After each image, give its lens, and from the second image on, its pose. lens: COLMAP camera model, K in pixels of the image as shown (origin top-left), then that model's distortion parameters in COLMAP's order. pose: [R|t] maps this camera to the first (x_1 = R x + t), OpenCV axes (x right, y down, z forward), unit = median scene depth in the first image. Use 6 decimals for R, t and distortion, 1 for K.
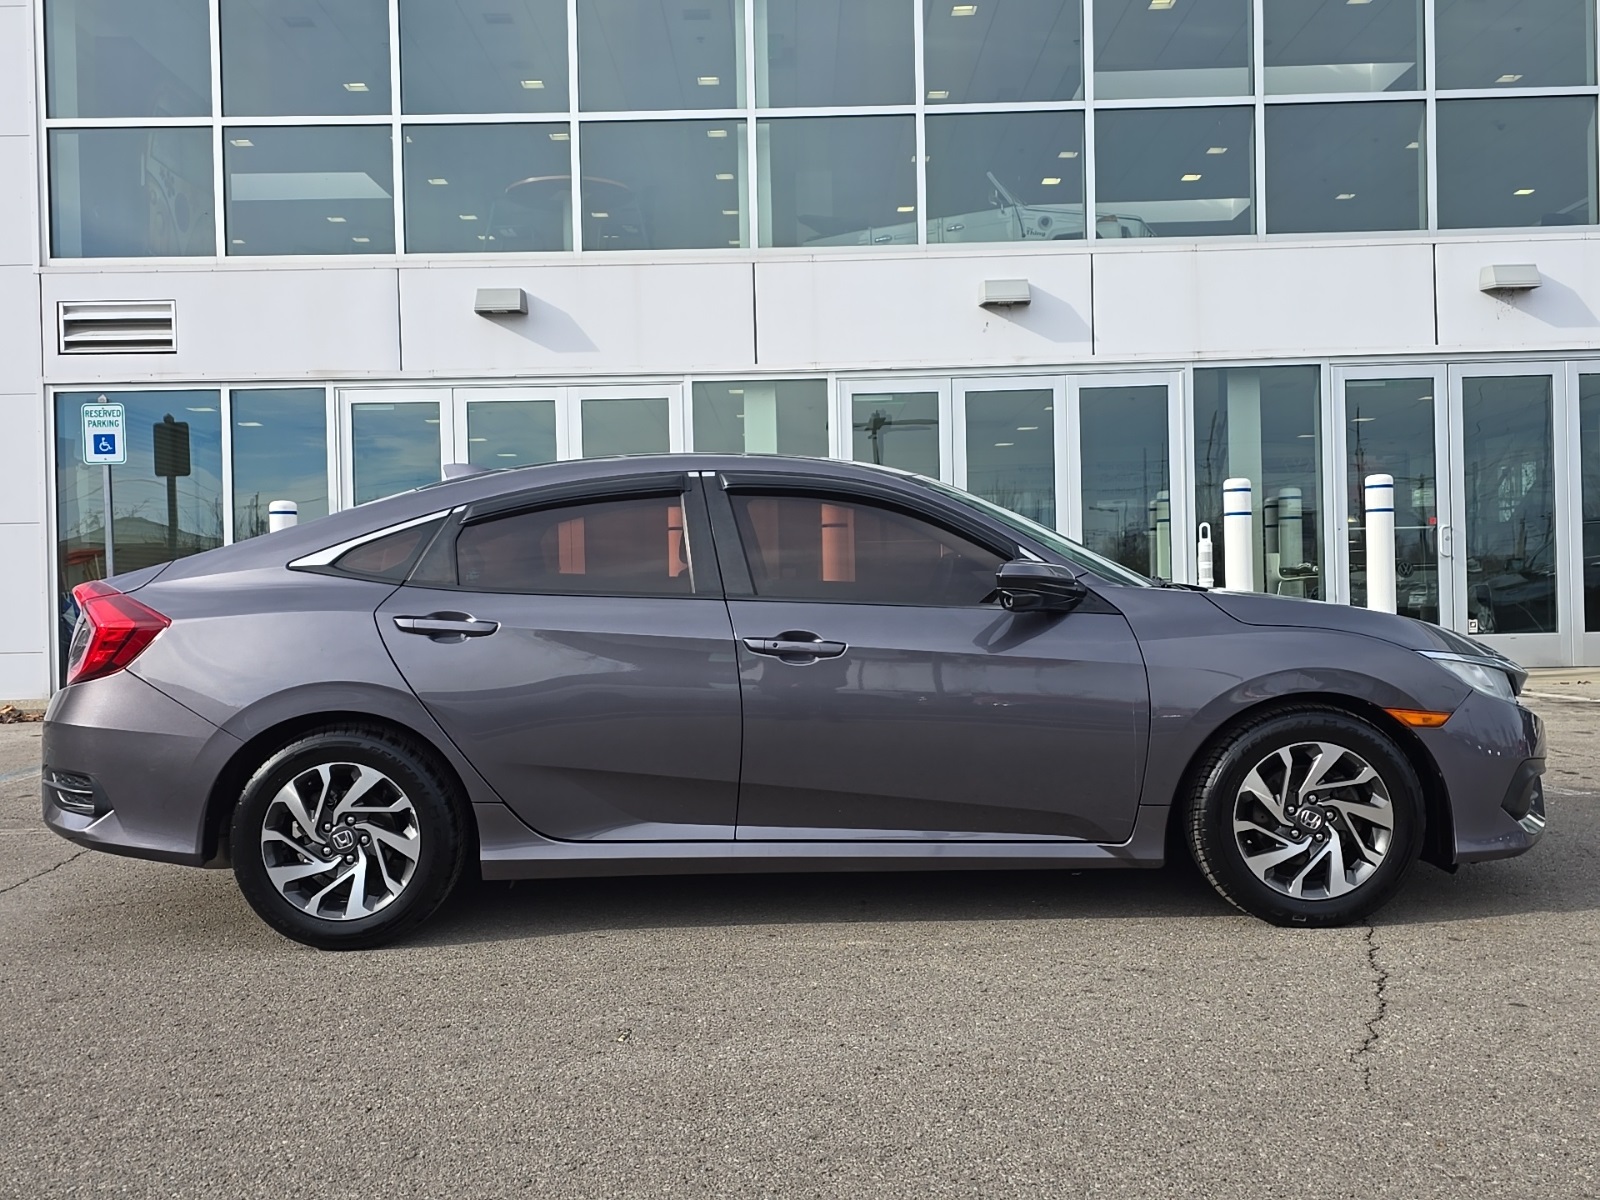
lens RADIAL K [[1524.4, 0, 814.5], [0, 1524.4, 591.3], [0, 0, 1]] dist [0.057939, 0.000000]
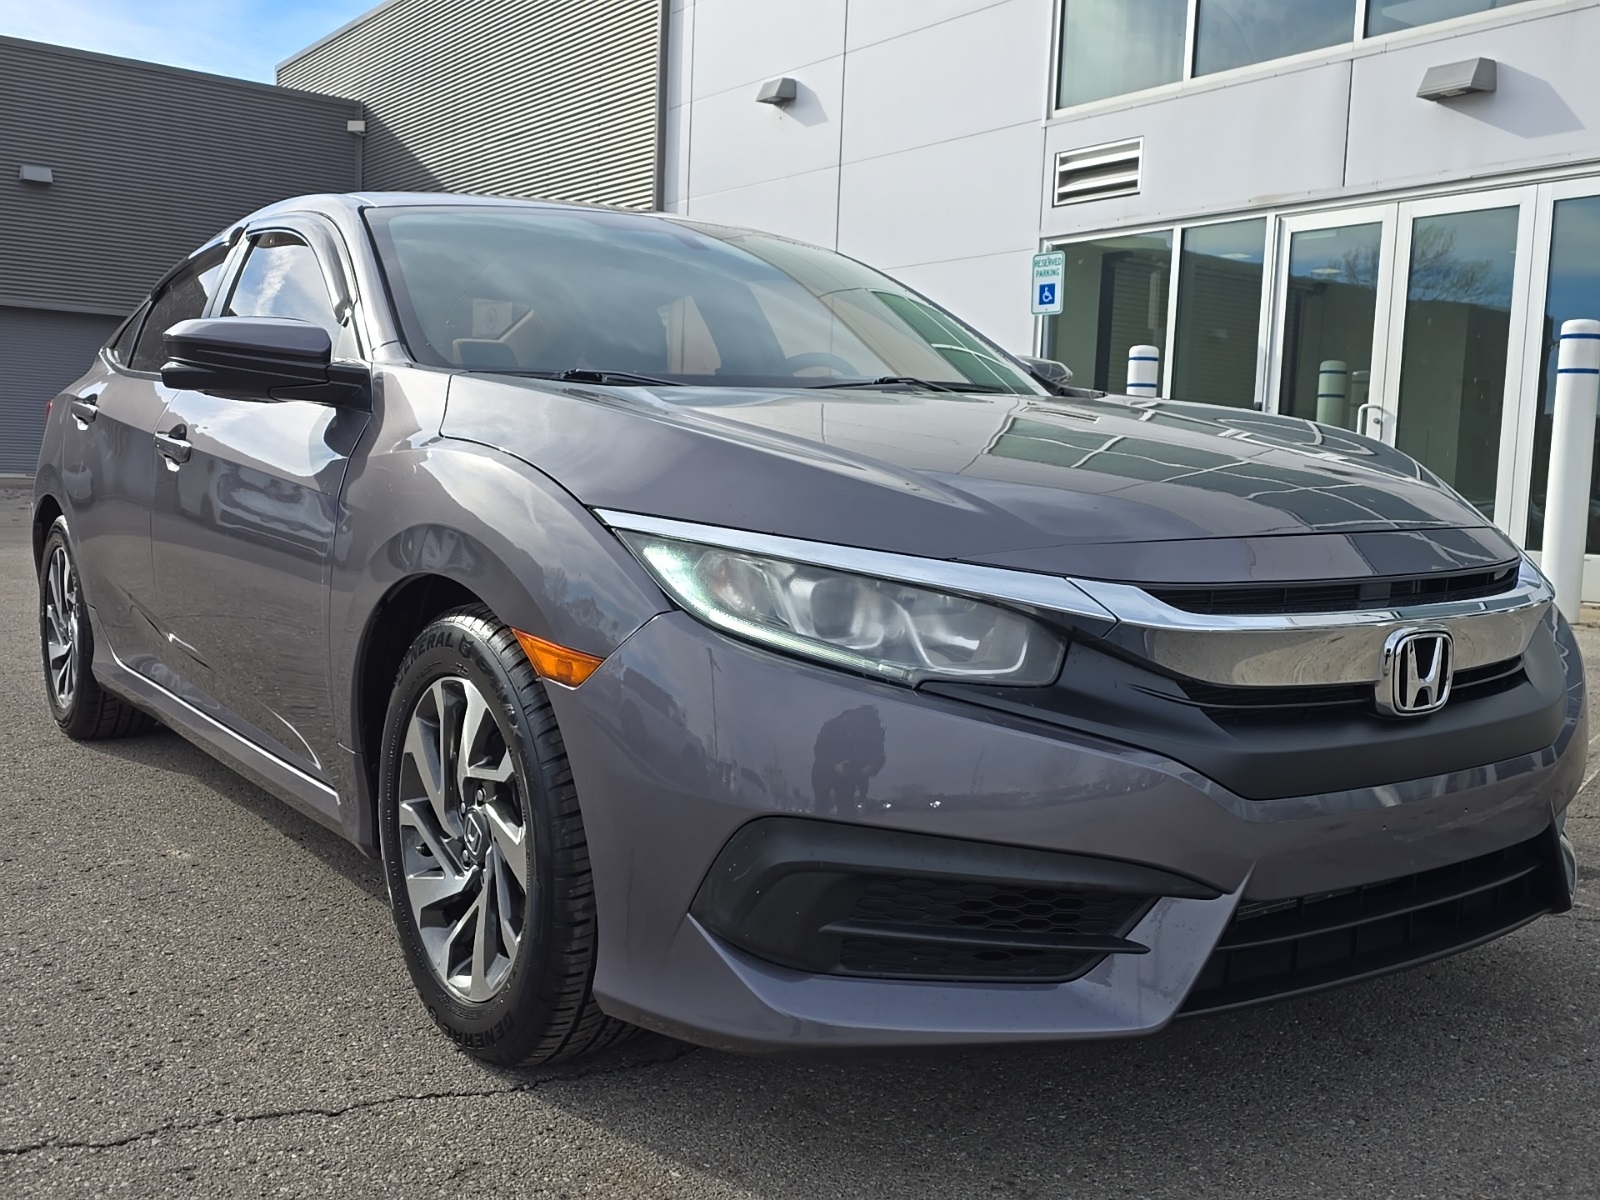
lens RADIAL K [[1568.0, 0, 796.8], [0, 1568.0, 599.7], [0, 0, 1]] dist [0.023315, 0.000000]
pose [[0.576087, 0.111668, -0.809725, 0.269518], [-0.050707, 0.993599, 0.100950, 0.005277], [0.815814, -0.017098, 0.578062, 0.272132]]
